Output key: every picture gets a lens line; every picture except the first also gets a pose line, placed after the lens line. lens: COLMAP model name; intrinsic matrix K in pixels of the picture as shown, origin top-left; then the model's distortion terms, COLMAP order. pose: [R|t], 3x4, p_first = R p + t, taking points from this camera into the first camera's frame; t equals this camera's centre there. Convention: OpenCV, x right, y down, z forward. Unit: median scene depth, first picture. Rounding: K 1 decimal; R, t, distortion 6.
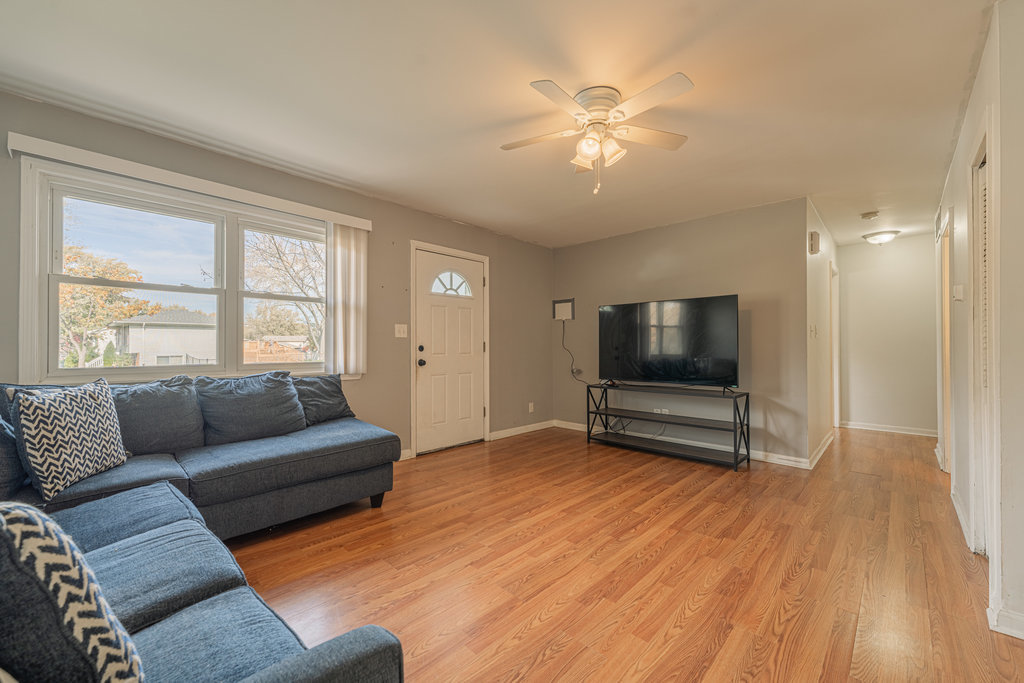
lens RADIAL K [[417.5, 0, 505.9], [0, 417.5, 340.2], [0, 0, 1]] dist [-0.002969, -0.000232]
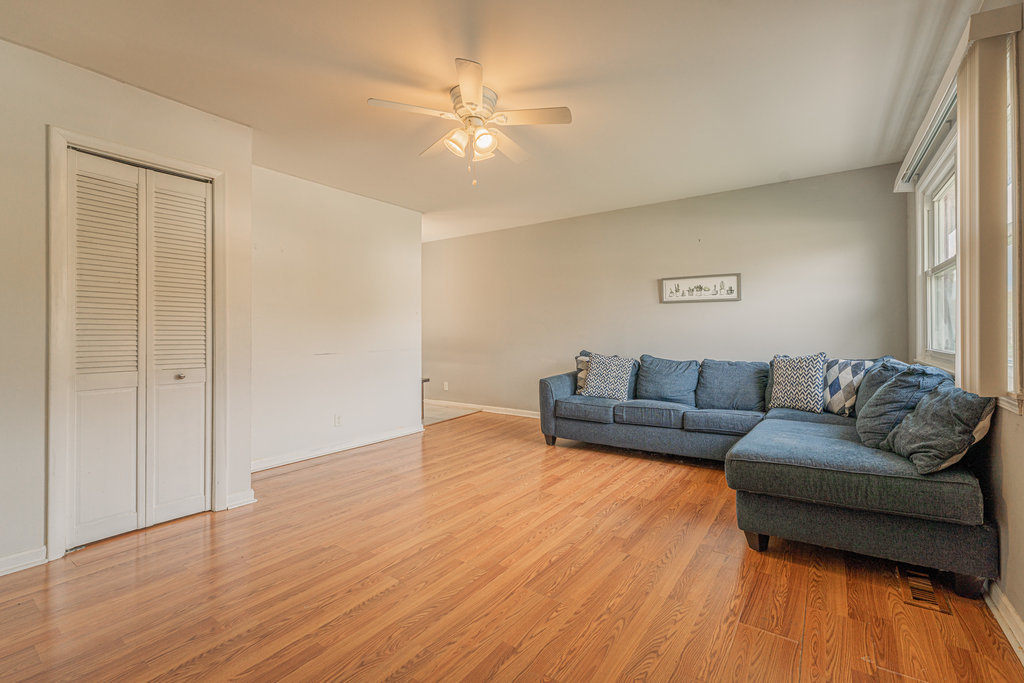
lens RADIAL K [[417.5, 0, 514.0], [0, 417.5, 336.6], [0, 0, 1]] dist [-0.002969, -0.000232]
pose [[-0.993913, 0.006491, -0.109979, 0.221274], [0.007063, 0.999963, -0.004814, 0.031947], [0.109943, -0.005561, -0.993922, 1.927709]]
